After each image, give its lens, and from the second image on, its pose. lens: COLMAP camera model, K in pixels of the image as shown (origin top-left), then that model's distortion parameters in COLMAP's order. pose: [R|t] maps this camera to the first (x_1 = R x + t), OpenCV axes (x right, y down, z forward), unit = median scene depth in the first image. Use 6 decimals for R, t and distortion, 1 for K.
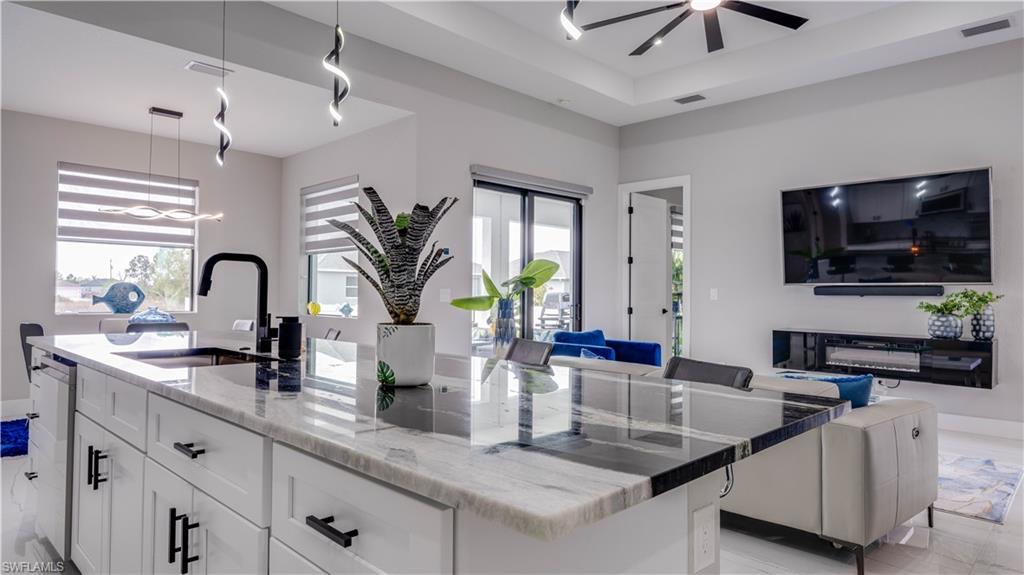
lens RADIAL K [[604.6, 0, 512.0], [0, 604.6, 287.5], [0, 0, 1]] dist [-0.002371, -0.000156]
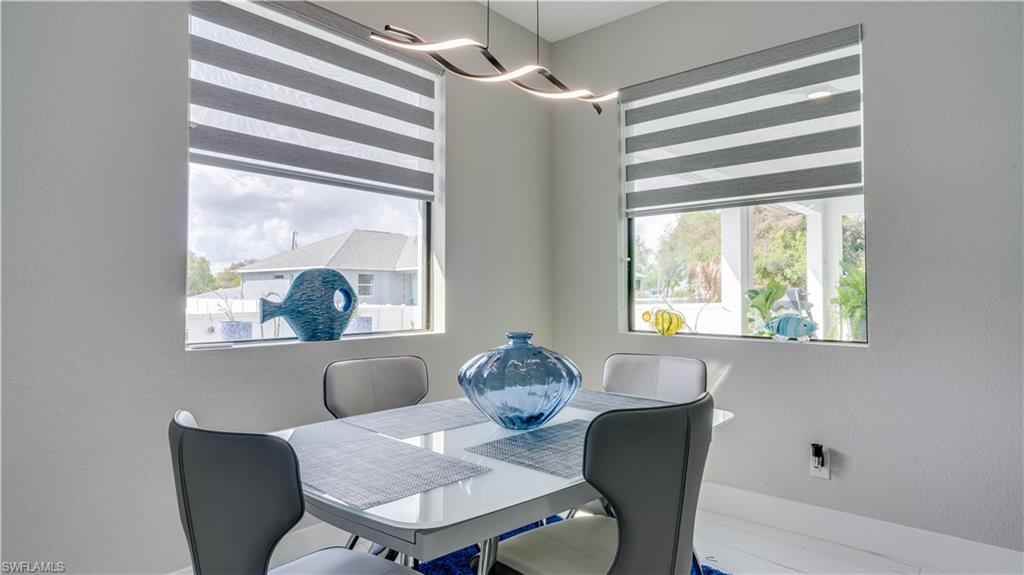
lens RADIAL K [[576.5, 0, 512.0], [0, 576.5, 287.5], [0, 0, 1]] dist [-0.000848, -0.000316]
pose [[0.998046, -0.008910, 0.061842, -0.645449], [0.008648, 0.999952, 0.004507, 0.005219], [-0.061879, -0.003964, 0.998076, 0.698785]]
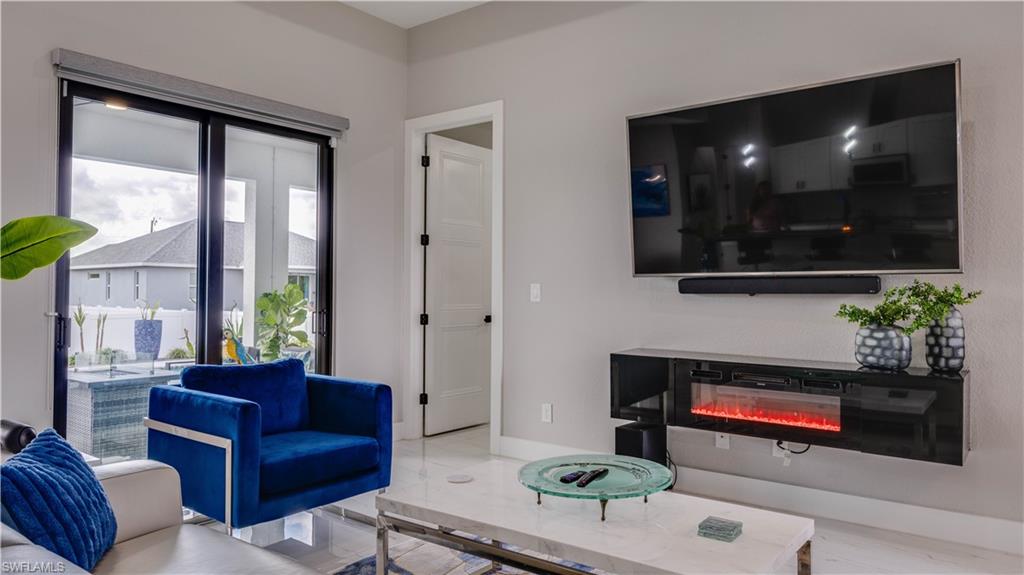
lens RADIAL K [[695.8, 0, 512.0], [0, 695.8, 287.5], [0, 0, 1]] dist [0.003188, 0.001967]
pose [[0.991692, -0.006477, 0.128469, 0.288312], [0.005856, 0.999969, 0.005217, 0.002684], [-0.128499, -0.004421, 0.991700, 0.396232]]
